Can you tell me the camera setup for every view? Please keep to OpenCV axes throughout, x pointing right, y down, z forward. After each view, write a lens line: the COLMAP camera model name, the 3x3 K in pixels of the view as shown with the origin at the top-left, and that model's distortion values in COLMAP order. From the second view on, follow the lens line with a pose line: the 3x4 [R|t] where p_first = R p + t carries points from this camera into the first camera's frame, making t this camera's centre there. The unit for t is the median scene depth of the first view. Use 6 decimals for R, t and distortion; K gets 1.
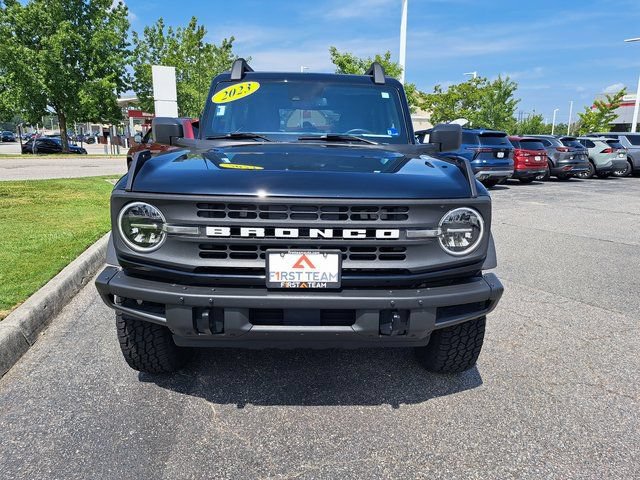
lens RADIAL K [[473.3, 0, 327.6], [0, 473.3, 241.6], [0, 0, 1]] dist [0.038122, -0.020801]
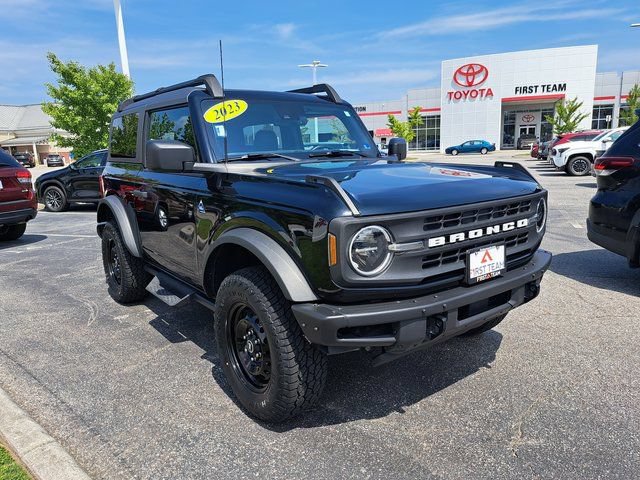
lens RADIAL K [[473.3, 0, 323.5], [0, 473.3, 237.0], [0, 0, 1]] dist [0.038122, -0.020801]
pose [[0.804618, -0.152333, 0.573920, -0.962234], [0.172128, 0.984870, 0.020091, -0.089696], [-0.568297, 0.082622, 0.818665, 0.236489]]
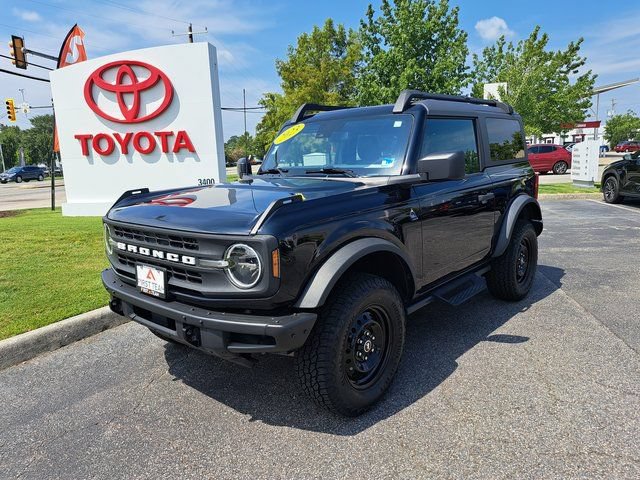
lens RADIAL K [[473.3, 0, 317.5], [0, 473.3, 235.0], [0, 0, 1]] dist [0.038122, -0.020801]
pose [[0.723278, 0.072354, -0.686756, 1.101973], [-0.099782, 0.995009, -0.000259, -0.104695], [0.683310, 0.068713, 0.726888, 0.311481]]
